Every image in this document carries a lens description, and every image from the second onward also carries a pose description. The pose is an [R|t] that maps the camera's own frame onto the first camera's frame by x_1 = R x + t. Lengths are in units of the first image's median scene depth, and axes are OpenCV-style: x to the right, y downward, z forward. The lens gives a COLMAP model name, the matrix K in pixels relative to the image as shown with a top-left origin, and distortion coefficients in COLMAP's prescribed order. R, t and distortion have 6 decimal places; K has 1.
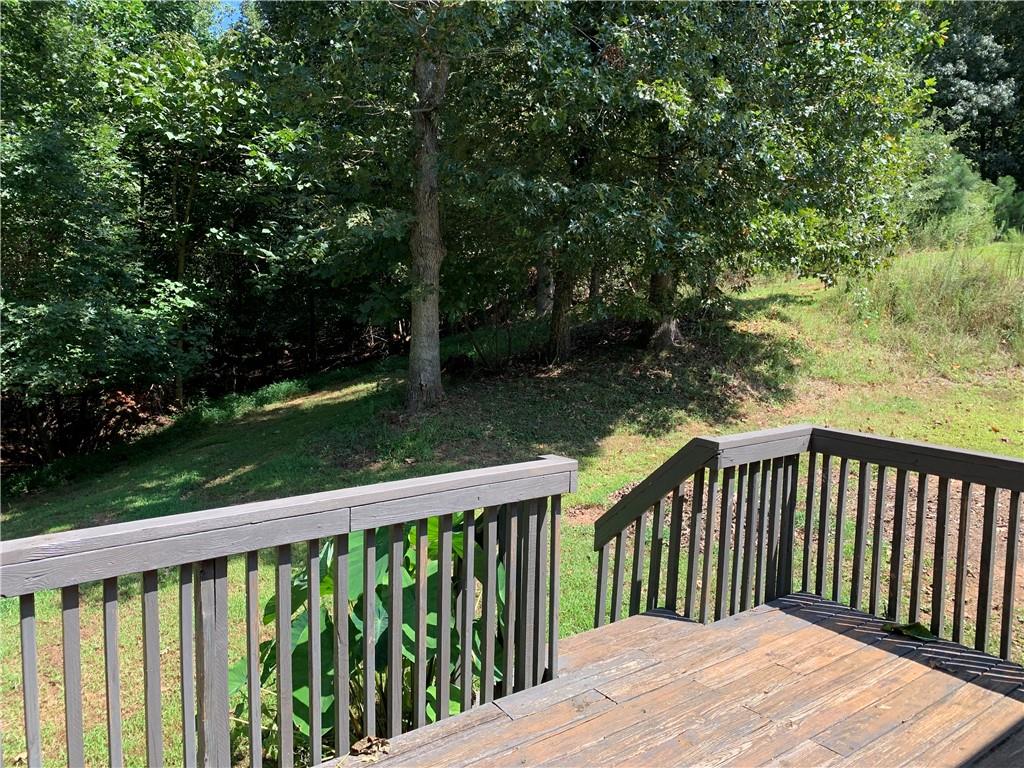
lens RADIAL K [[770.0, 0, 512.0], [0, 770.0, 384.0], [0, 0, 1]] dist [0.006399, -0.007566]
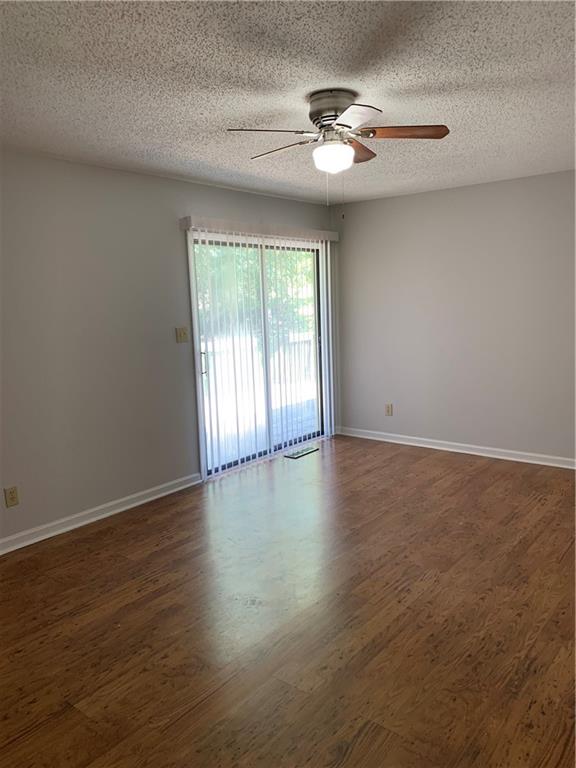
lens RADIAL K [[577.5, 0, 288.0], [0, 577.5, 384.0], [0, 0, 1]] dist [0.006399, -0.007566]
pose [[0.966694, -0.085887, 0.241095, -0.157739], [0.078959, 0.996143, 0.038271, 0.076647], [-0.243452, -0.017959, 0.969747, -0.640950]]
